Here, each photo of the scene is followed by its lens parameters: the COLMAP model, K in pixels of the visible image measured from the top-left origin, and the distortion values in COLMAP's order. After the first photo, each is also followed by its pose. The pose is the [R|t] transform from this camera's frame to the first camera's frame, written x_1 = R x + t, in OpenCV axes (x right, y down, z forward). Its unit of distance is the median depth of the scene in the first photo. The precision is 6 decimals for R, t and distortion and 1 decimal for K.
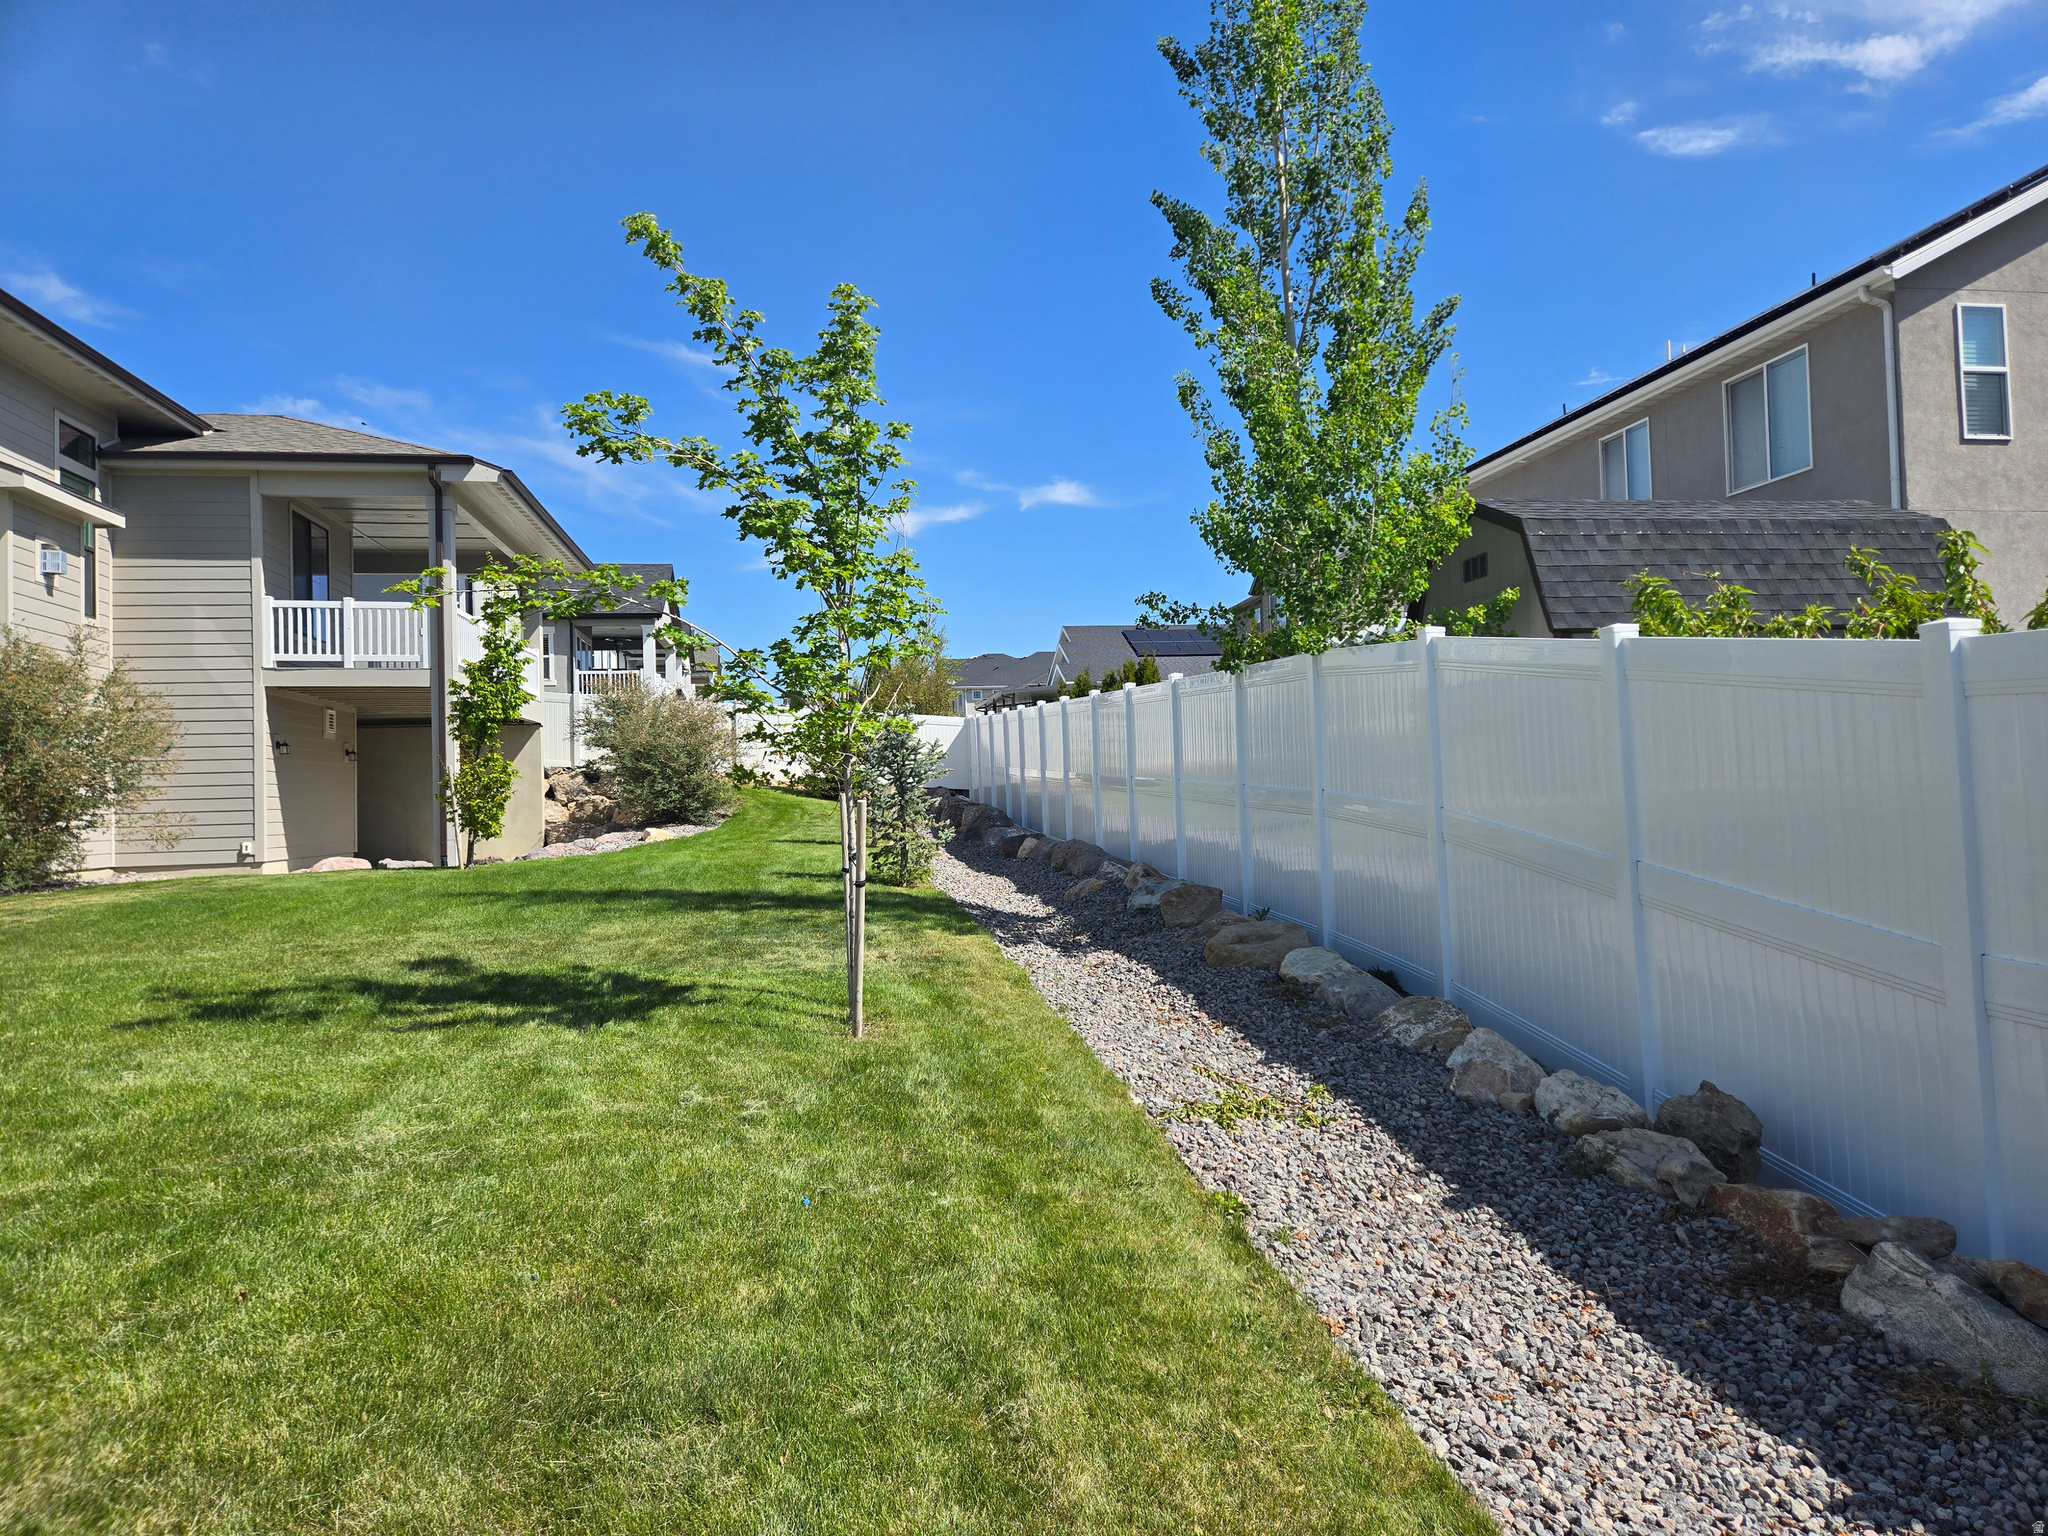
lens RADIAL K [[1349.5, 0, 1031.4], [0, 1349.5, 801.8], [0, 0, 1]] dist [0.045408, -0.049236]
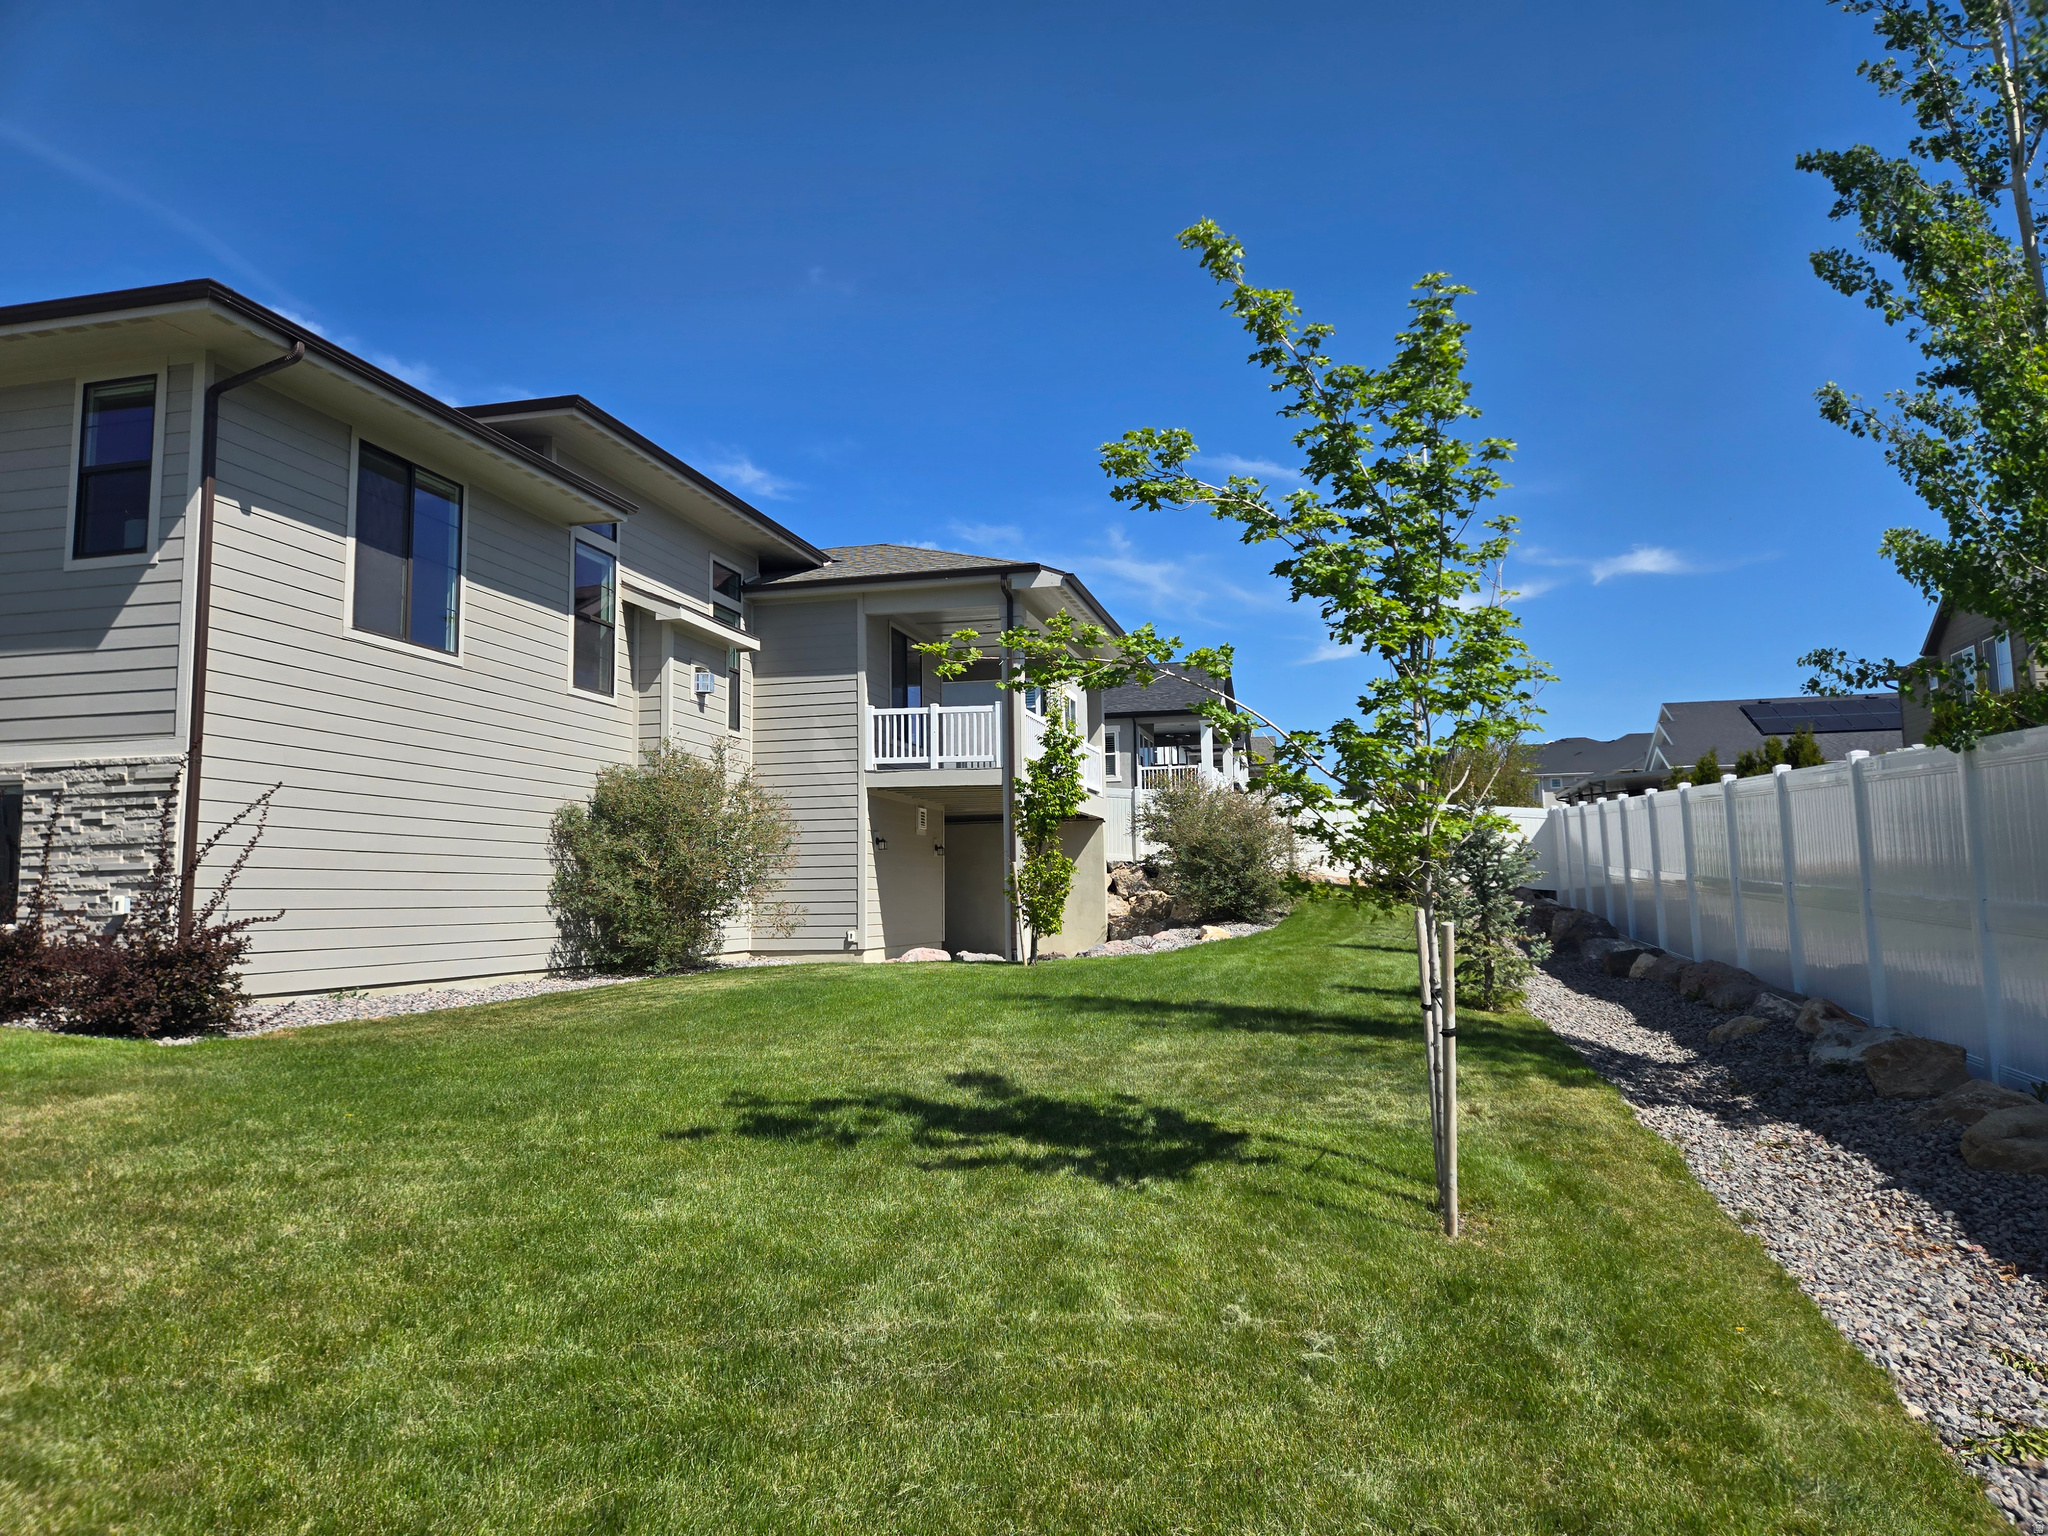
lens RADIAL K [[1349.5, 0, 1064.9], [0, 1349.5, 736.7], [0, 0, 1]] dist [0.045408, -0.049236]
pose [[0.928078, -0.031862, -0.371020, -0.026238], [-0.011265, 0.993475, -0.113497, -0.010456], [0.372215, 0.109513, 0.921663, 0.126812]]
